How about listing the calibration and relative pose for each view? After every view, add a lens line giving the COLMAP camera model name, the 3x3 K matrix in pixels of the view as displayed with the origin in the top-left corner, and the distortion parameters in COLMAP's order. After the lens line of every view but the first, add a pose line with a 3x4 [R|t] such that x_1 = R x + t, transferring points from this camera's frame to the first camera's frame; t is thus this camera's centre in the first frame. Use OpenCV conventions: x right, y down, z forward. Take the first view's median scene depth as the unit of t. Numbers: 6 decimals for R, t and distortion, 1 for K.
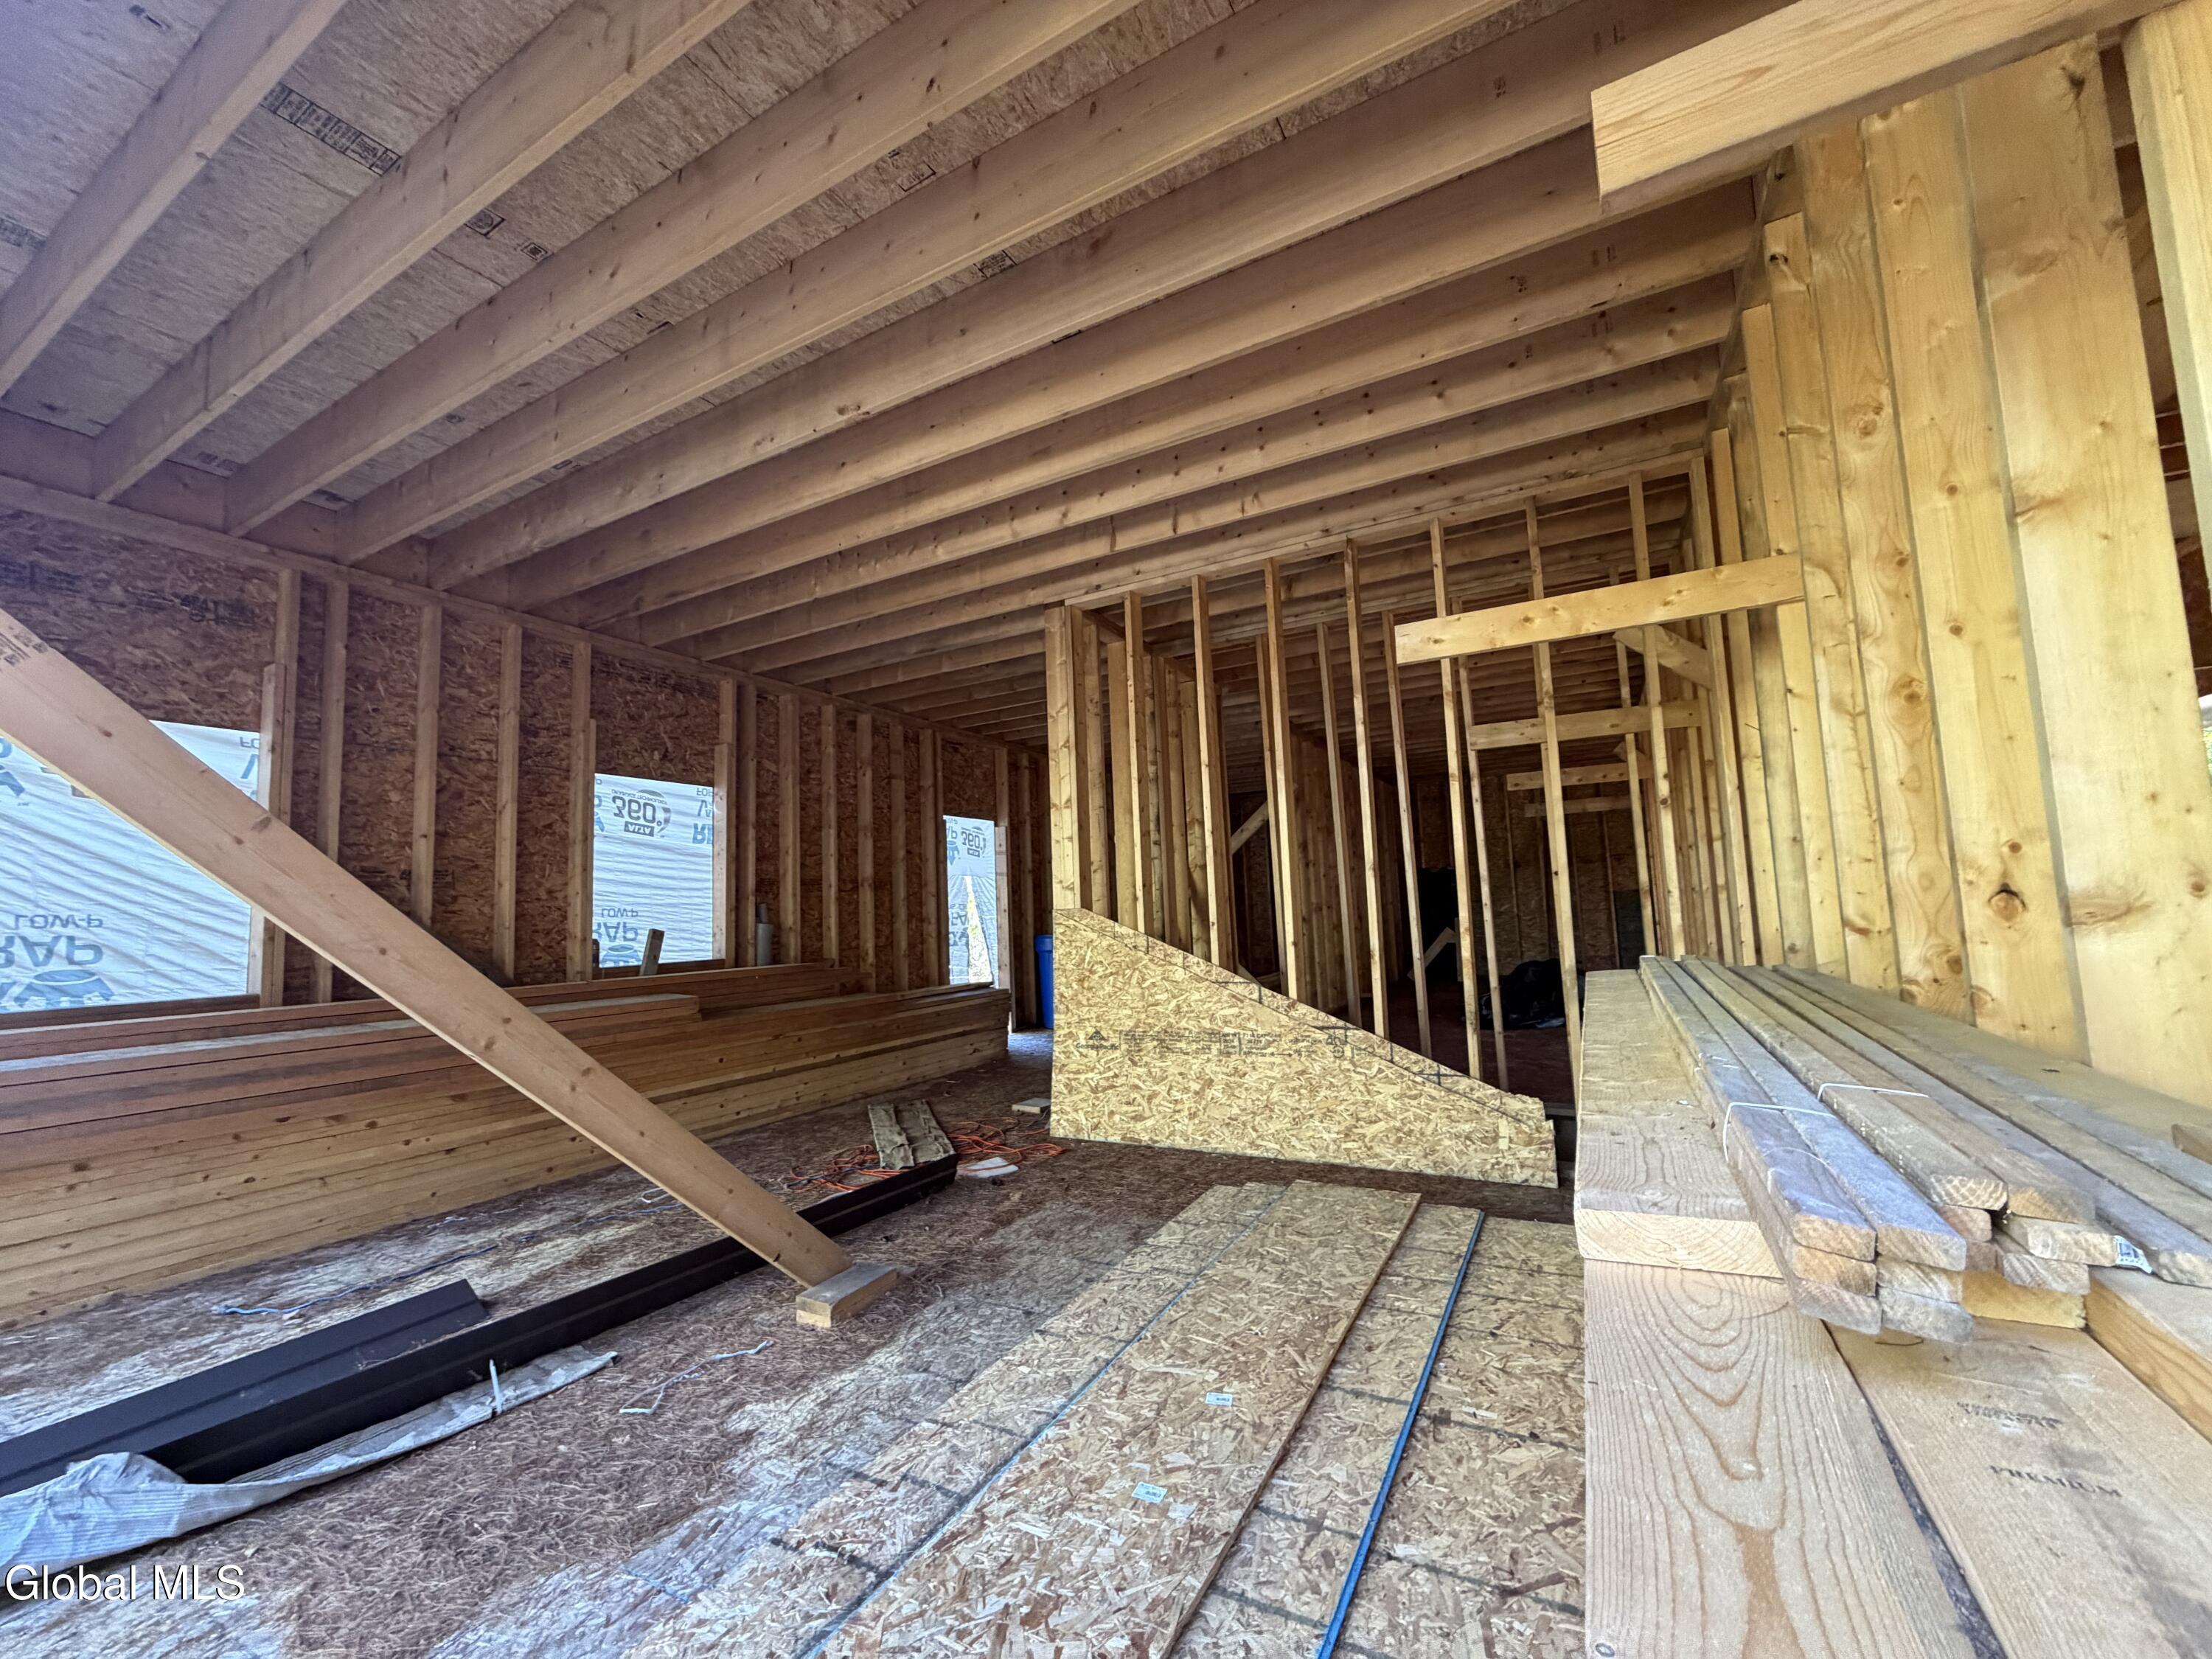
lens RADIAL K [[879.6, 0, 1099.0], [0, 879.6, 824.4], [0, 0, 1]] dist [0.001165, -0.000409]
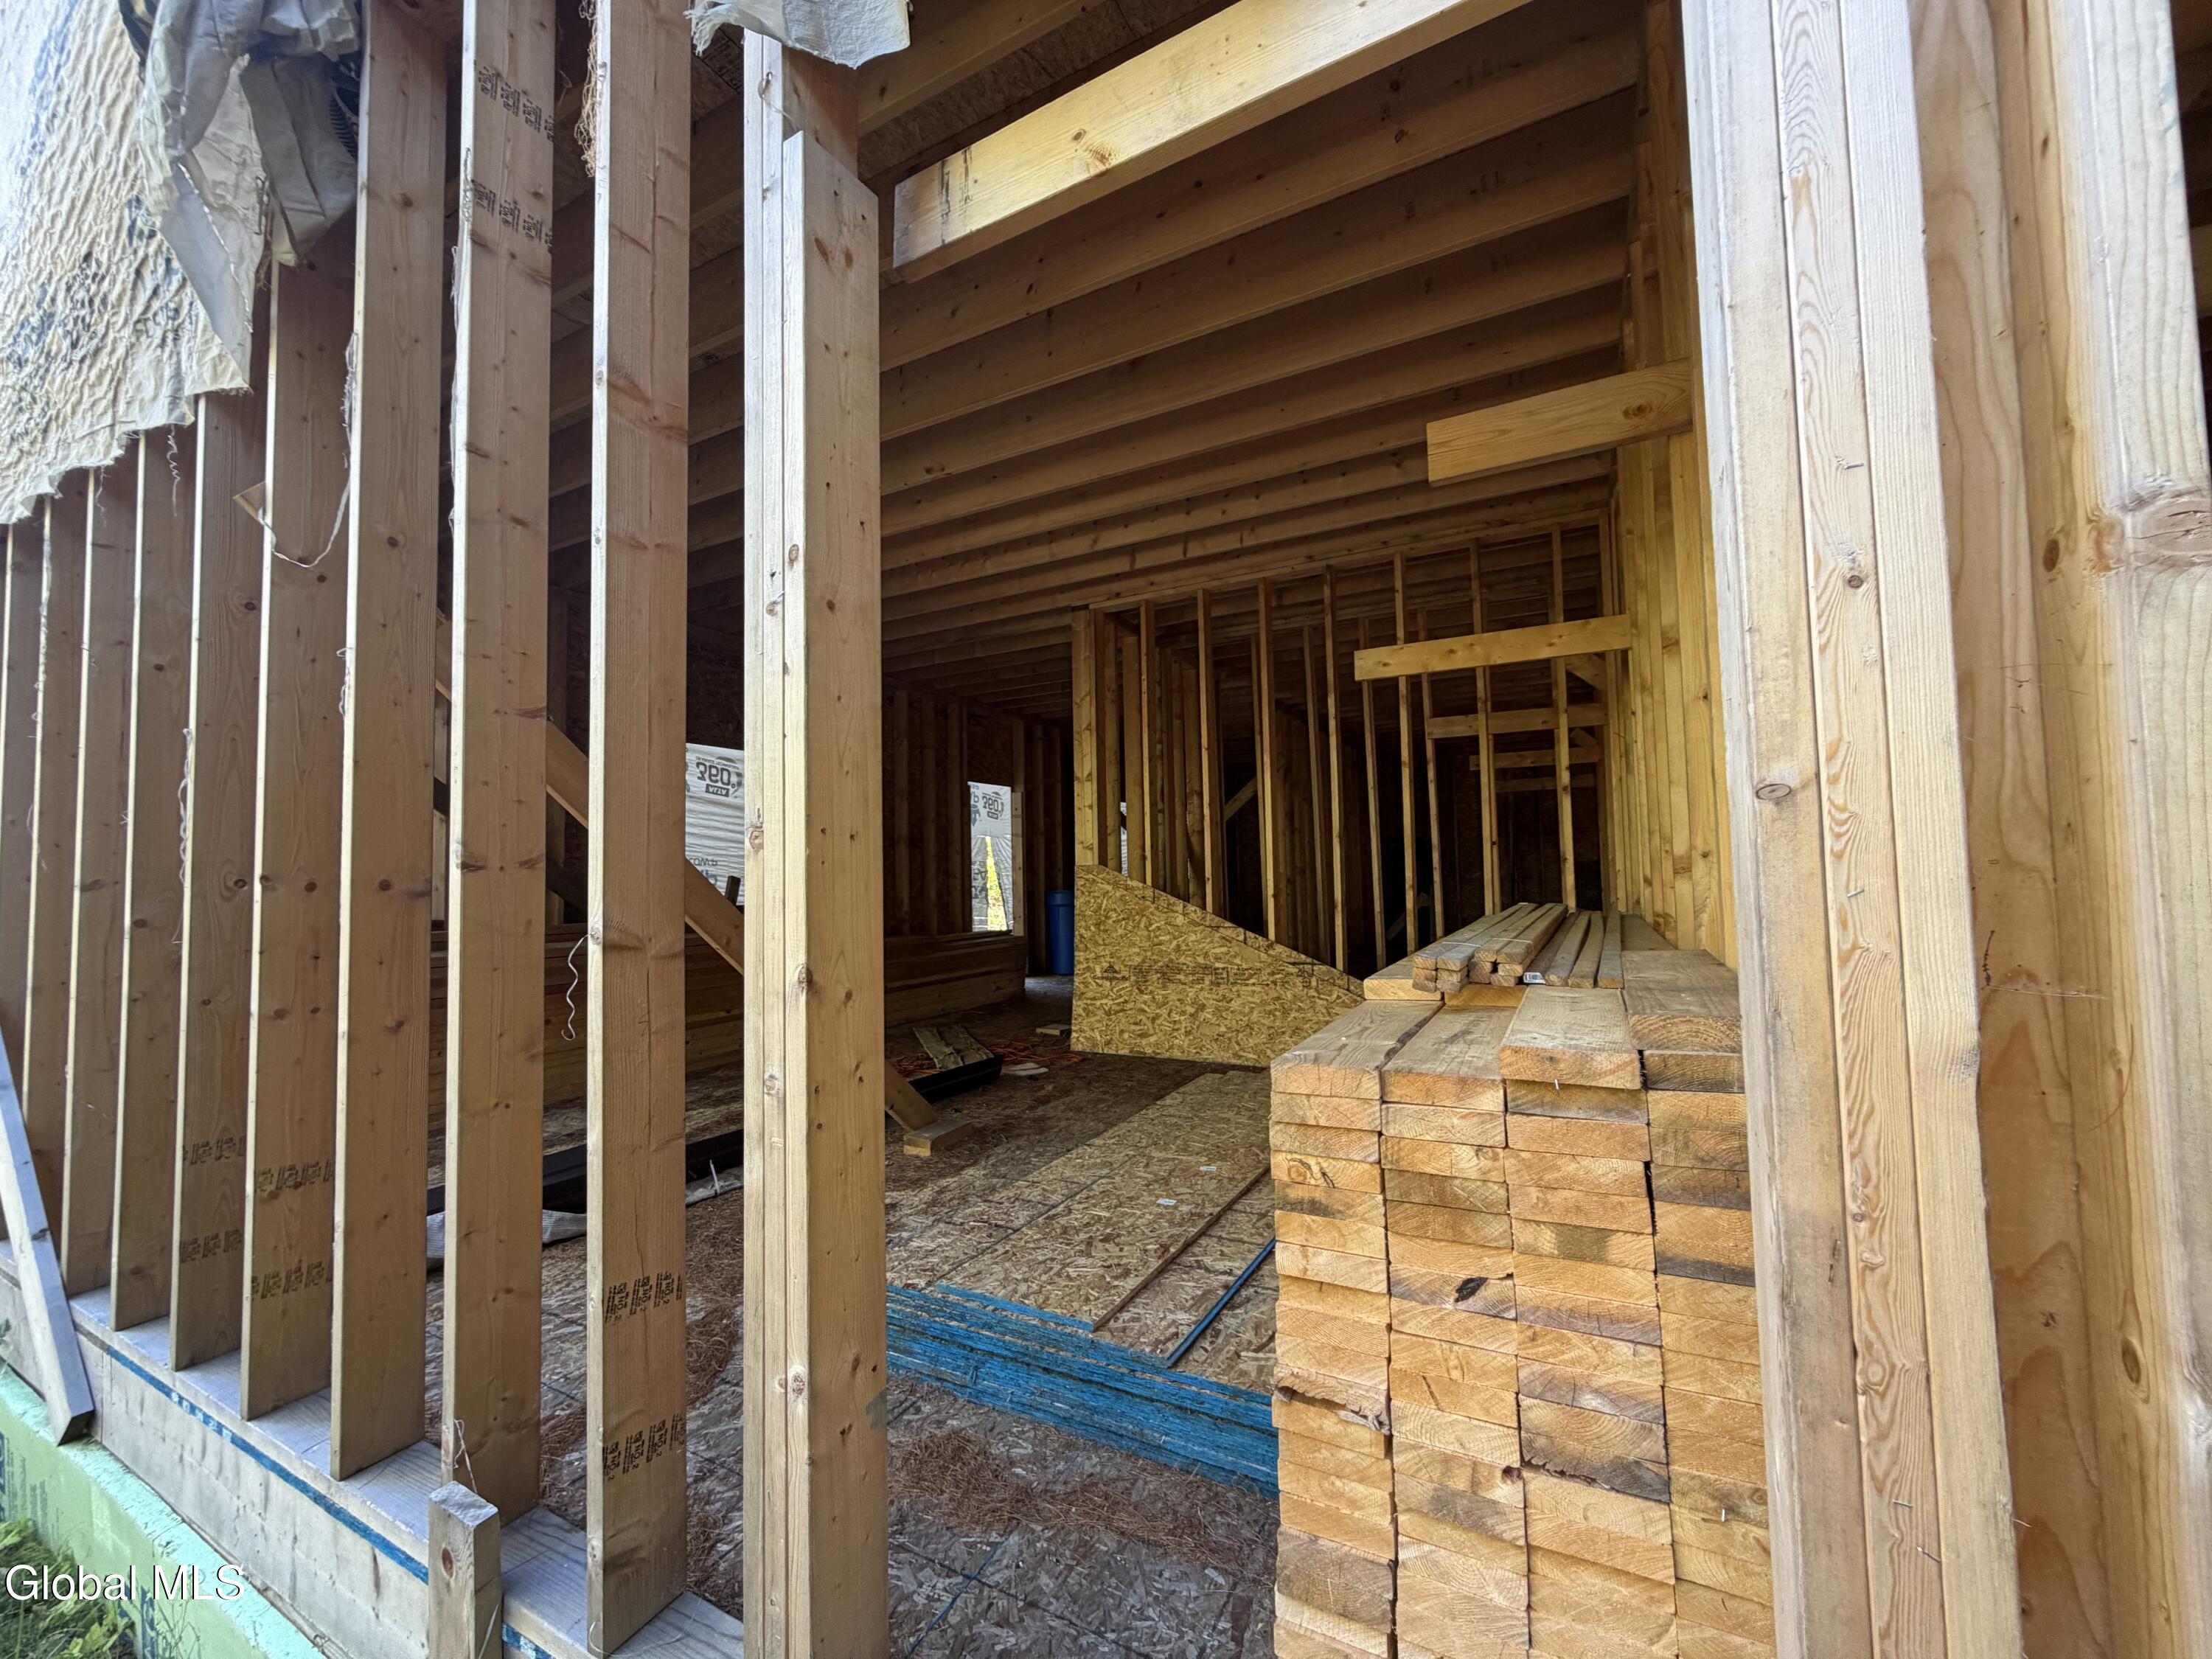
lens RADIAL K [[879.6, 0, 1099.0], [0, 879.6, 824.4], [0, 0, 1]] dist [0.001165, -0.000409]
pose [[0.999795, 0.019008, 0.006907, -0.031822], [-0.019283, 0.998922, 0.042227, -0.011425], [-0.006097, -0.042351, 0.999084, -0.214465]]
